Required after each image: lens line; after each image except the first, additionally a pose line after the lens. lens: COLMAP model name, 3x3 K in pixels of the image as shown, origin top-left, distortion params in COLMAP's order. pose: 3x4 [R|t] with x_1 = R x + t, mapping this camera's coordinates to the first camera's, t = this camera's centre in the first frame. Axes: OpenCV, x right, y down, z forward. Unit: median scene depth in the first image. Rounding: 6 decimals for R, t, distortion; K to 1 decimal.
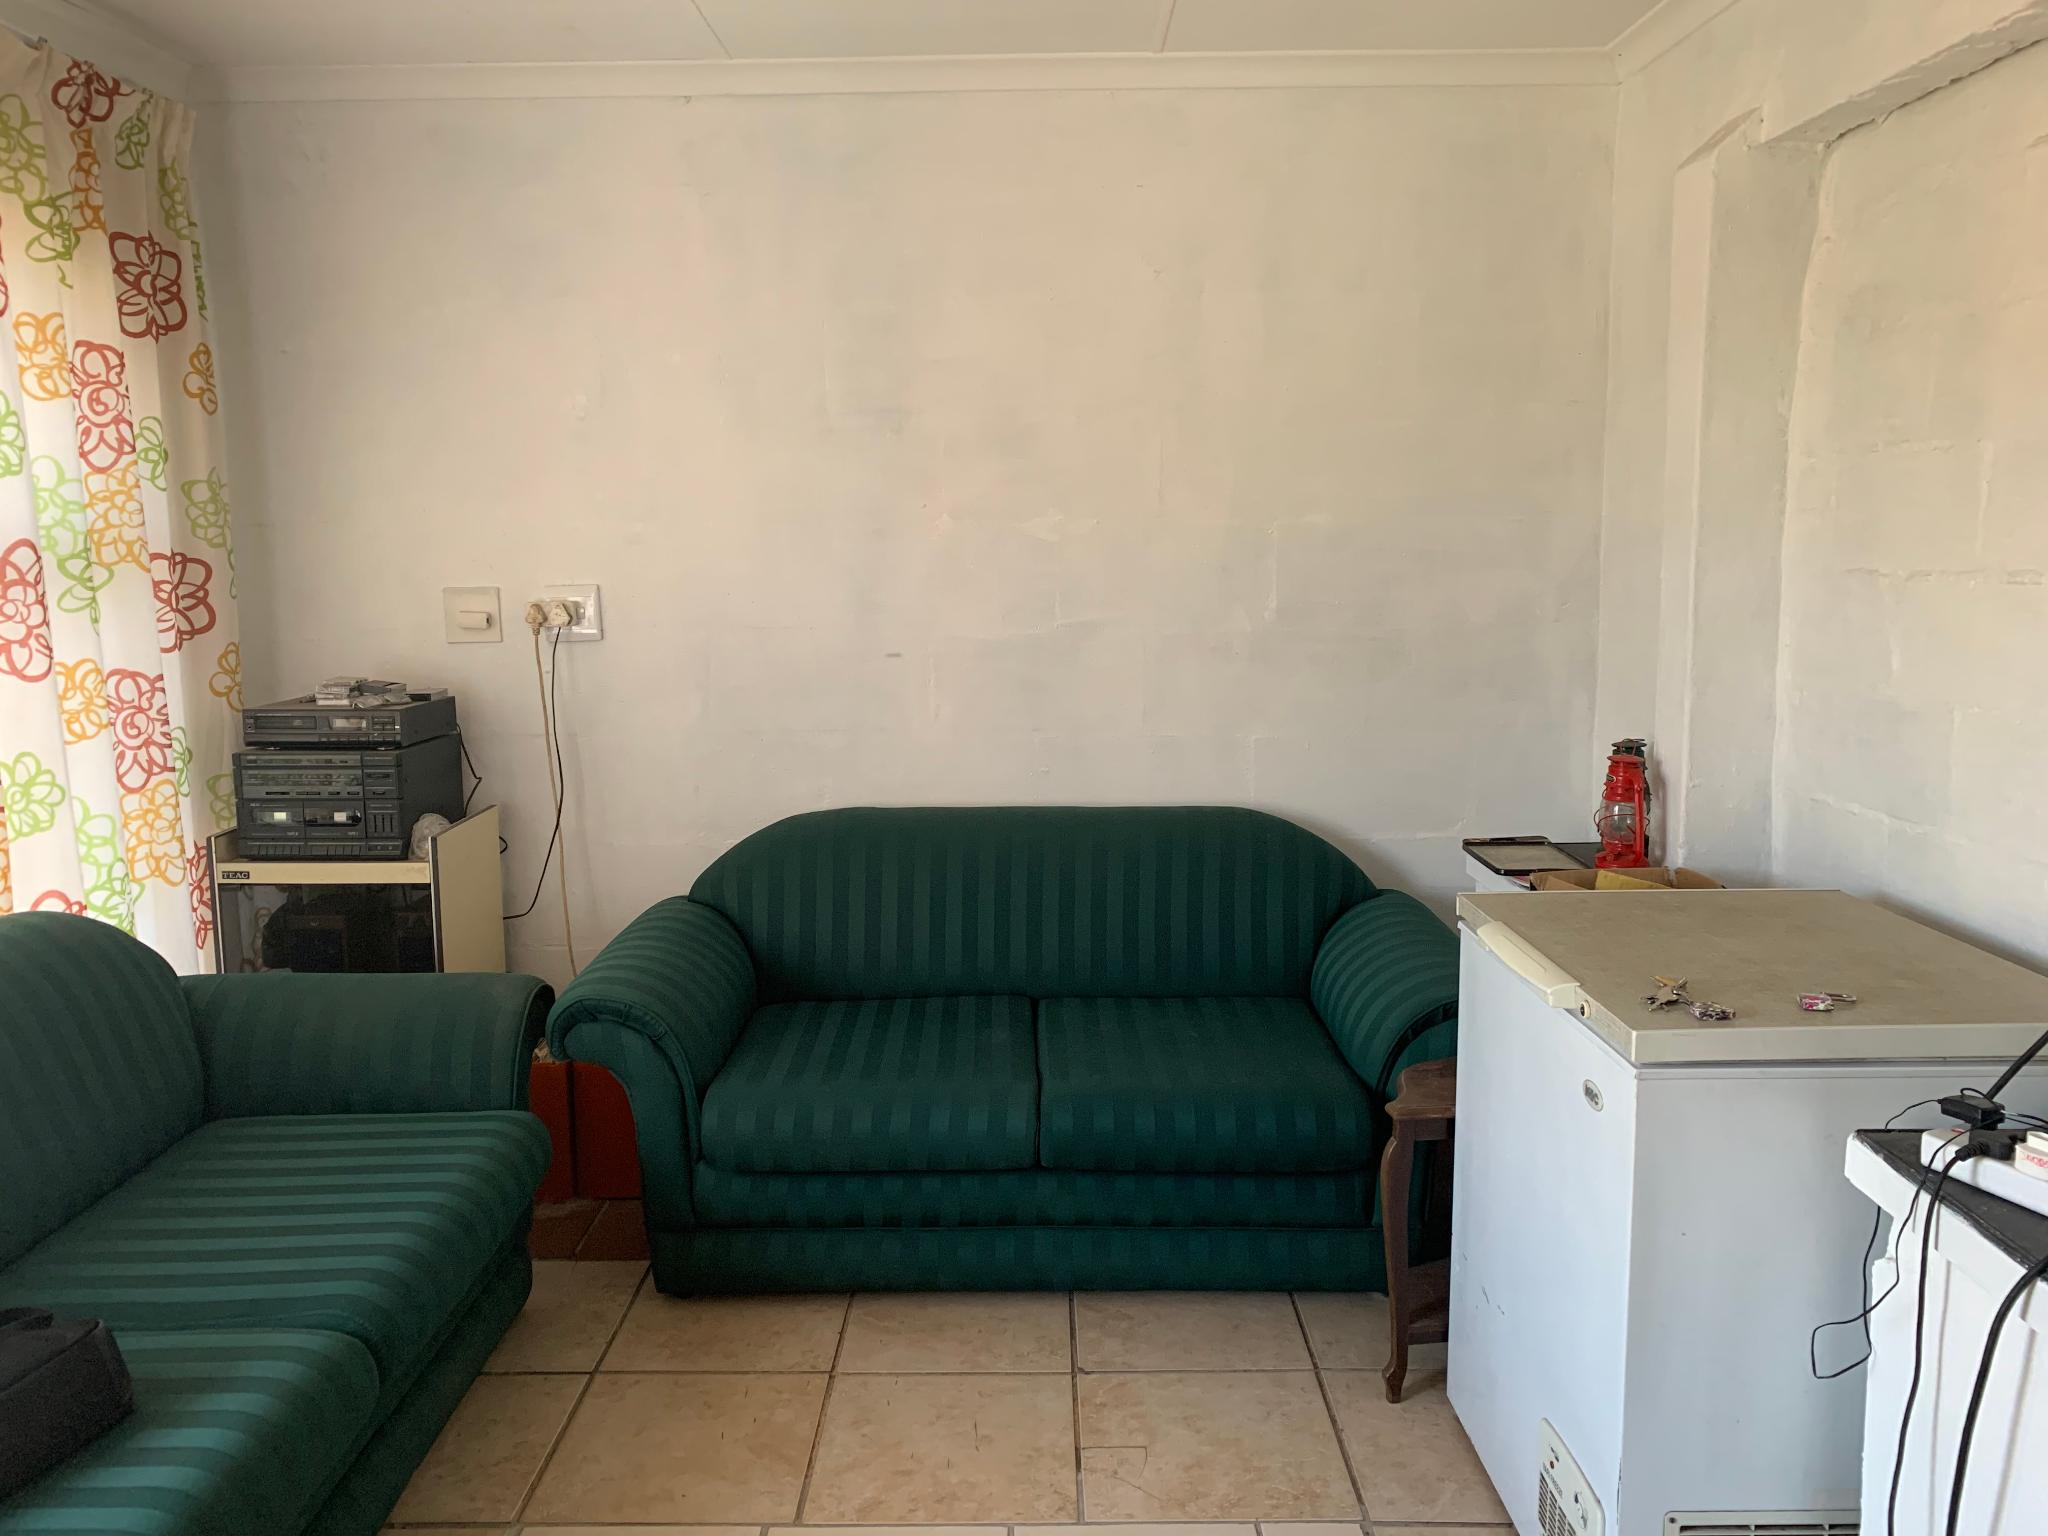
lens RADIAL K [[1567.6, 0, 974.7], [0, 1567.6, 737.9], [0, 0, 1]] dist [0.012275, 0.005225]
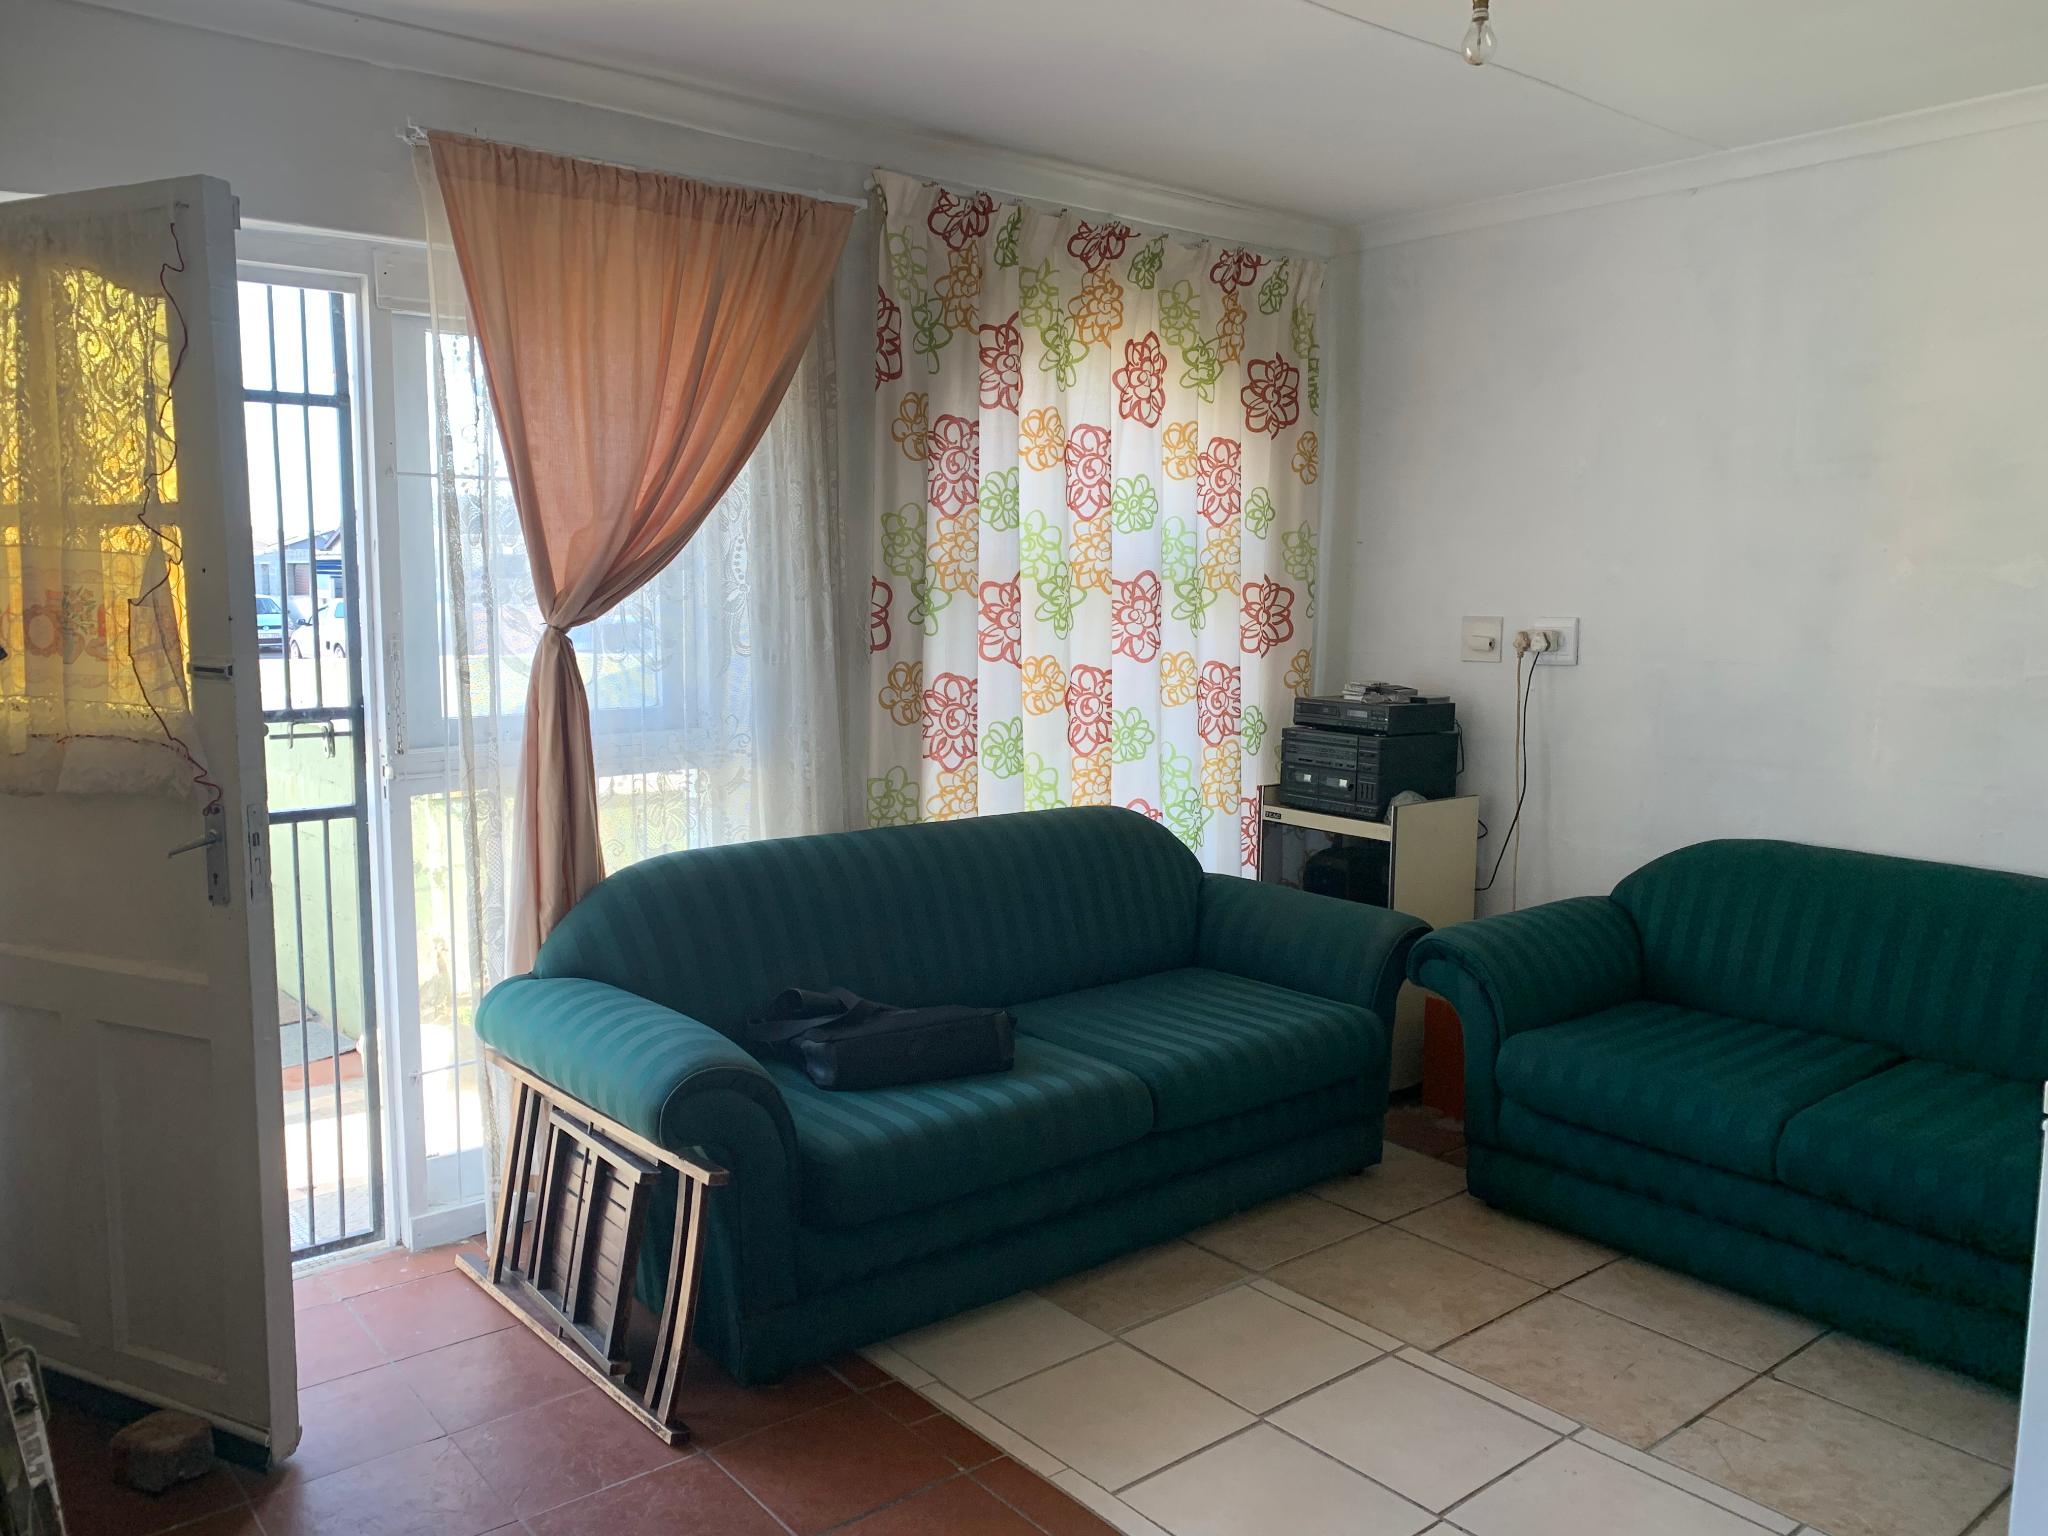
lens RADIAL K [[1535.4, 0, 996.0], [0, 1535.4, 784.0], [0, 0, 1]] dist [0.068030, -0.079157]
pose [[0.638650, 0.117912, -0.760410, 0.425852], [-0.120411, 0.991330, 0.052590, 0.018652], [0.760018, 0.057975, 0.647311, -0.073606]]
